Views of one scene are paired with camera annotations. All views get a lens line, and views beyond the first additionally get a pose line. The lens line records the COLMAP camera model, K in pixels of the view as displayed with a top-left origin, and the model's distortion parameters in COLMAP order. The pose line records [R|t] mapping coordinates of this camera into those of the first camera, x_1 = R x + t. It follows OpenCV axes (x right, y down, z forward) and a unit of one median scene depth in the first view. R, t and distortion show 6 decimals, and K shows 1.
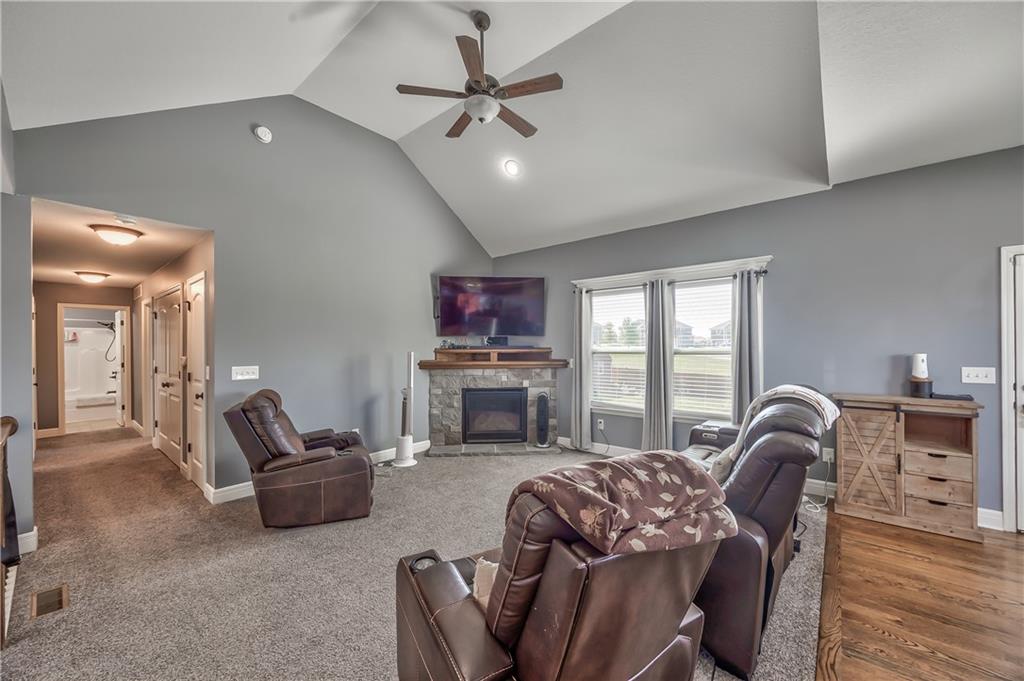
lens RADIAL K [[391.4, 0, 512.2], [0, 391.4, 345.8], [0, 0, 1]] dist [-0.004405, -0.000375]
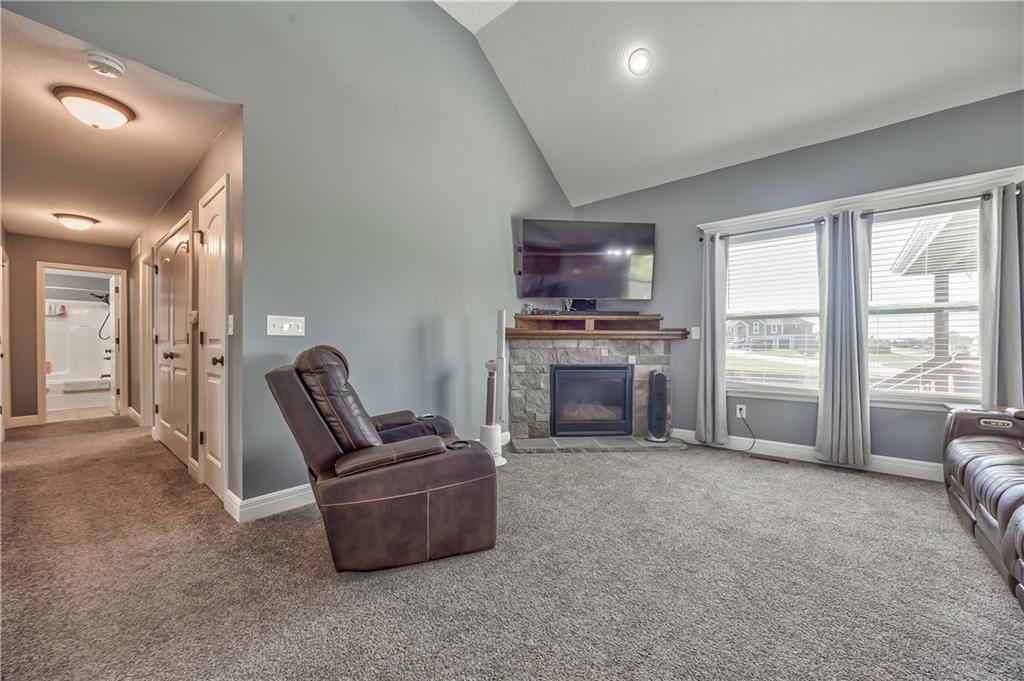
lens RADIAL K [[391.4, 0, 513.4], [0, 391.4, 344.6], [0, 0, 1]] dist [-0.004405, -0.000375]
pose [[0.999977, 0.005643, -0.003702, -0.217324], [-0.005636, 0.999982, 0.001971, 0.073244], [0.003713, -0.001950, 0.999991, 0.246218]]
